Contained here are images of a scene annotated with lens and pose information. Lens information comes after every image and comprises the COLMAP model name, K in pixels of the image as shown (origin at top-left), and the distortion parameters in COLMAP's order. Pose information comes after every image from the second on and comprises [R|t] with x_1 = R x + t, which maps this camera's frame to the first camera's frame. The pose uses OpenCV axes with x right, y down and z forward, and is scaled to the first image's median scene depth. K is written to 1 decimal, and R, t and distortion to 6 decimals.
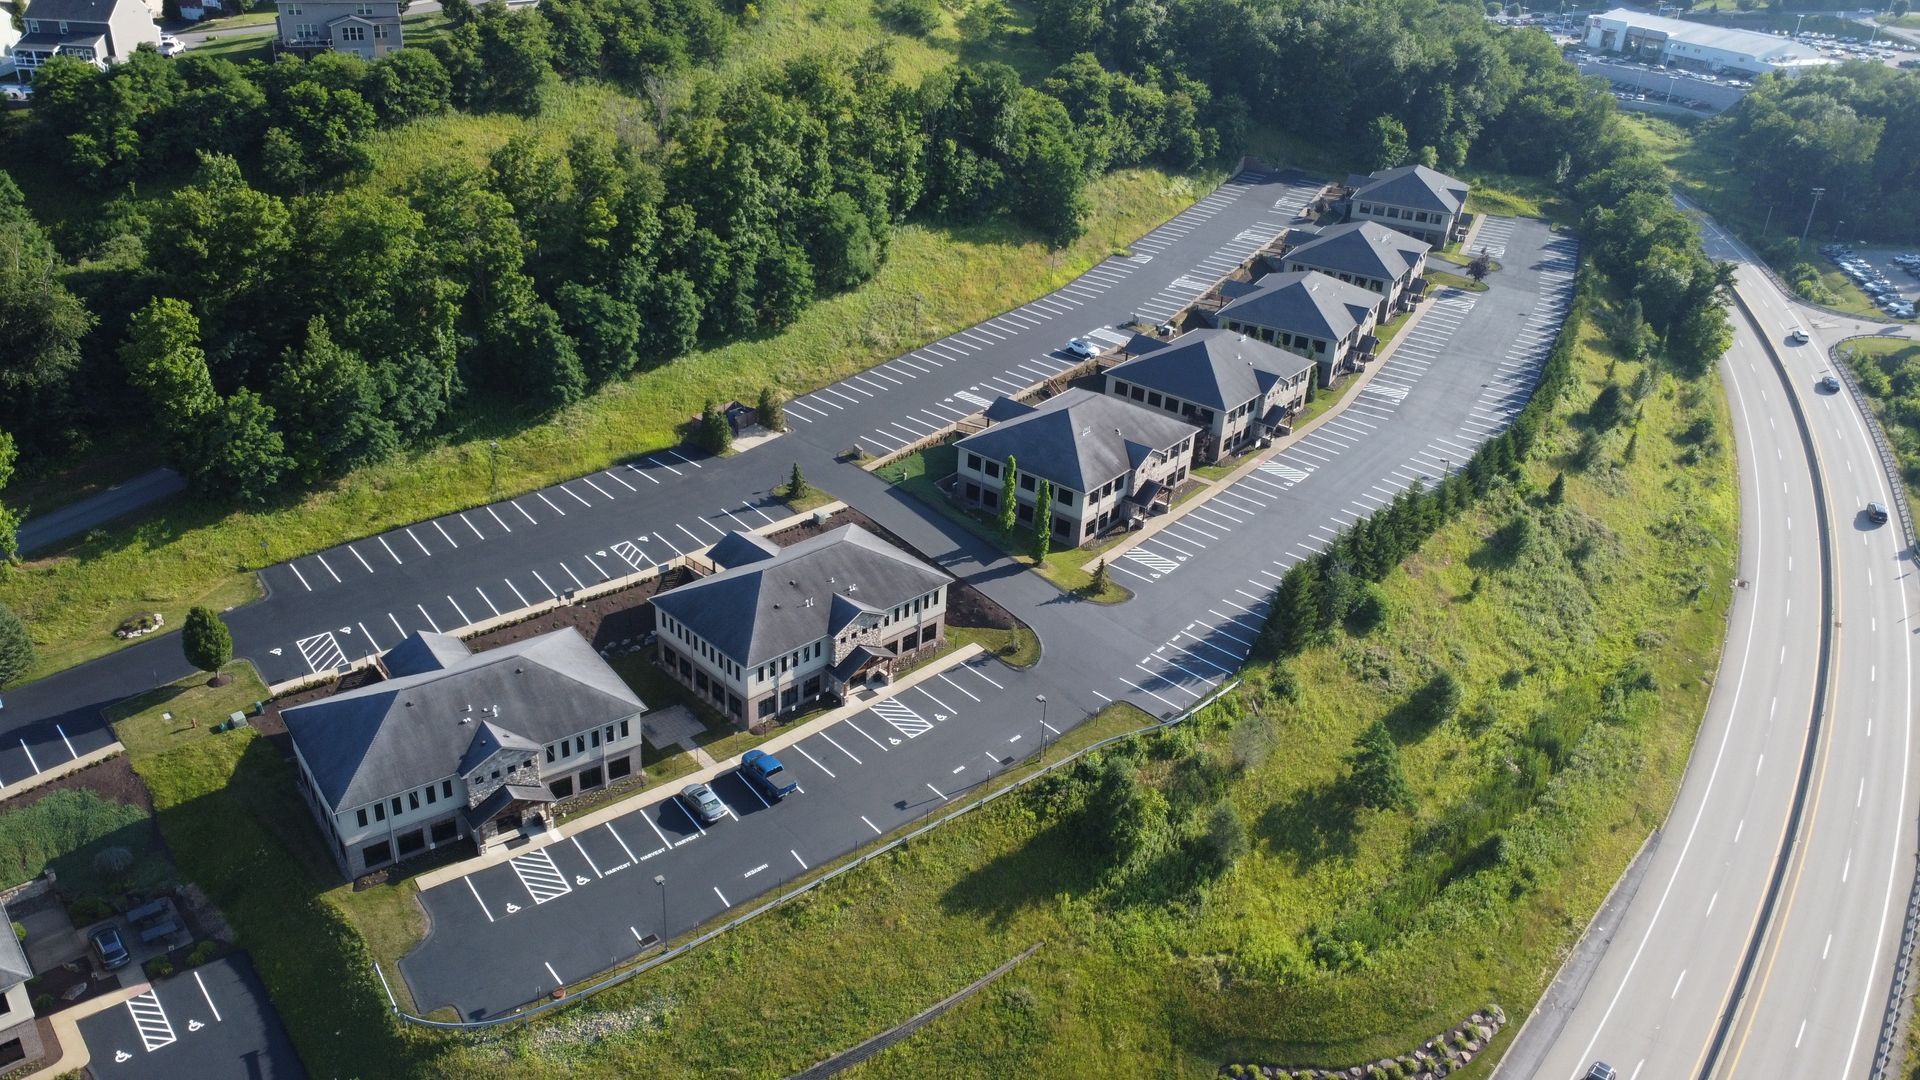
lens RADIAL K [[1429.9, 0, 949.9], [0, 1429.9, 543.1], [0, 0, 1]] dist [-0.001830, -0.006226]
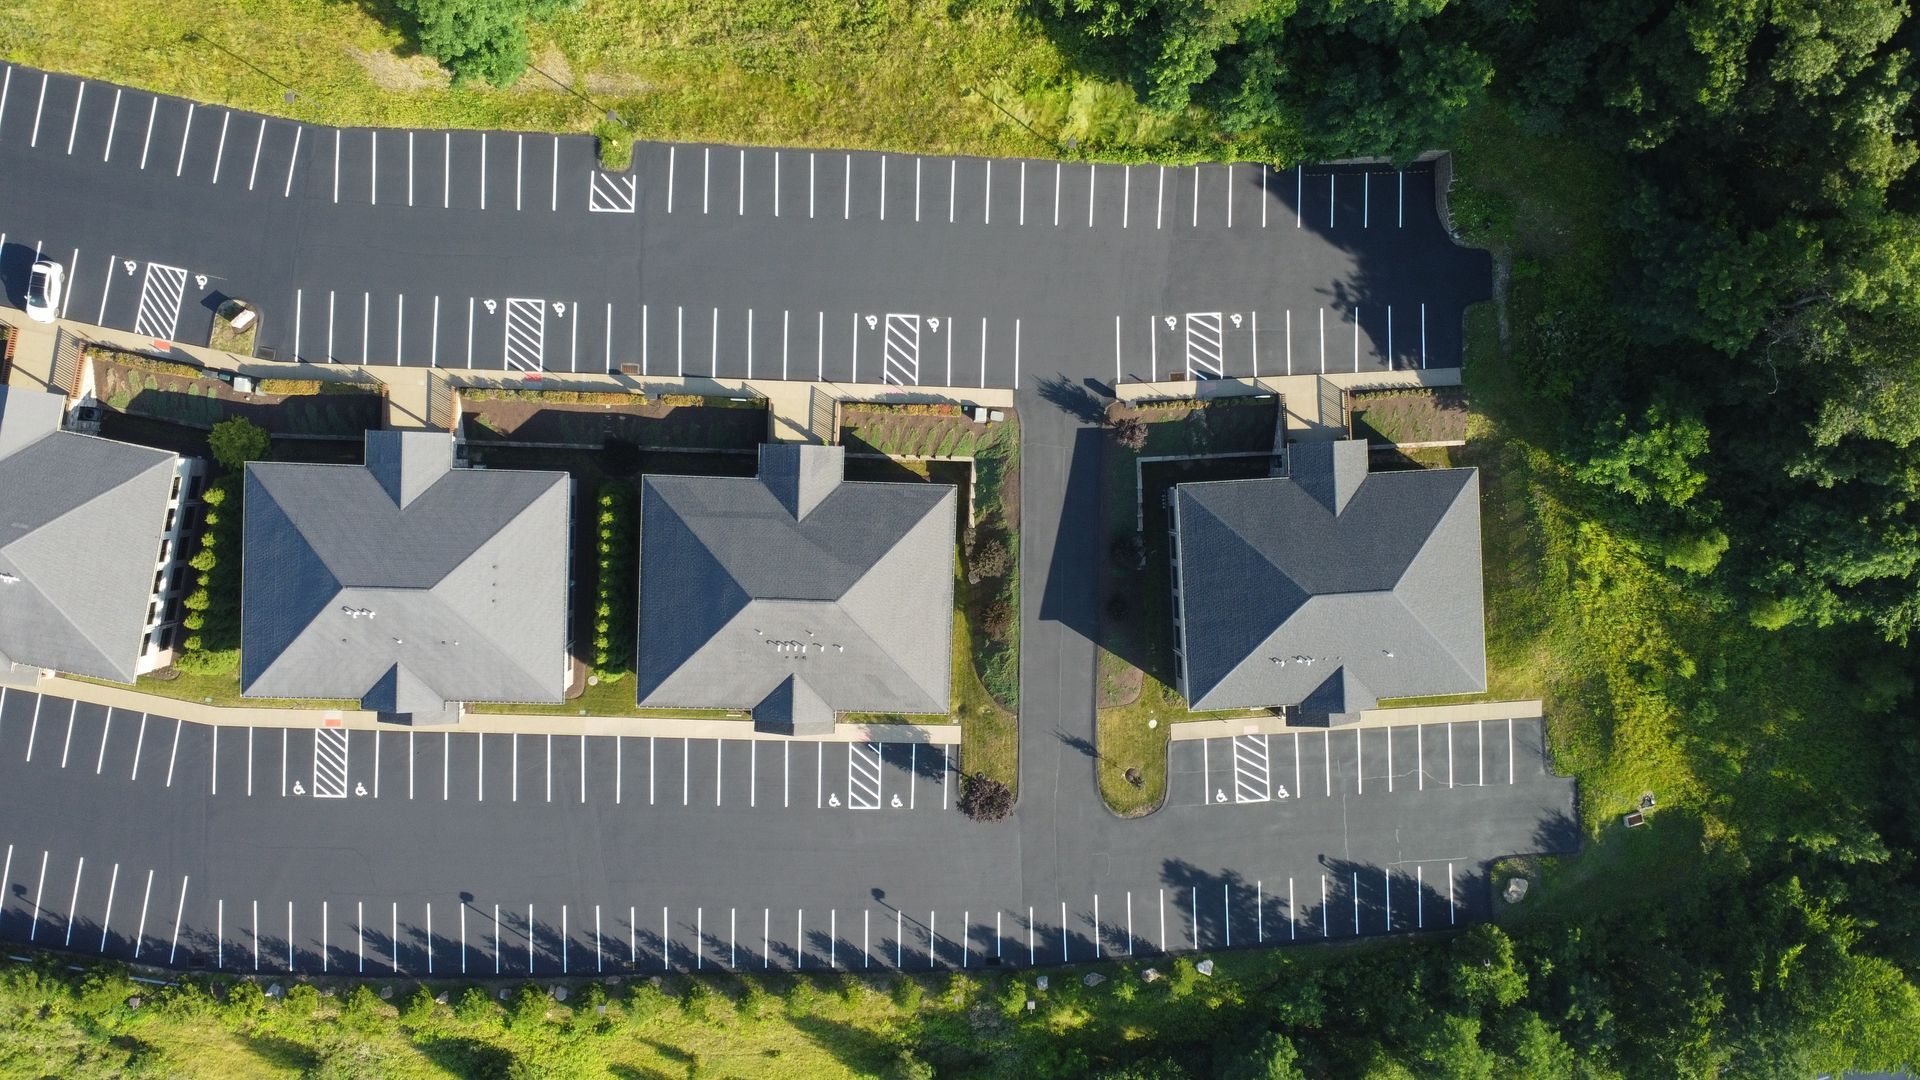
lens RADIAL K [[1429.9, 0, 960.8], [0, 1429.9, 538.0], [0, 0, 1]] dist [-0.001830, -0.006226]
pose [[0.462716, 0.886132, 0.025769, 0.552869], [-0.468783, 0.219909, 0.855501, -1.270993], [0.752420, -0.407934, 0.517159, 1.562205]]
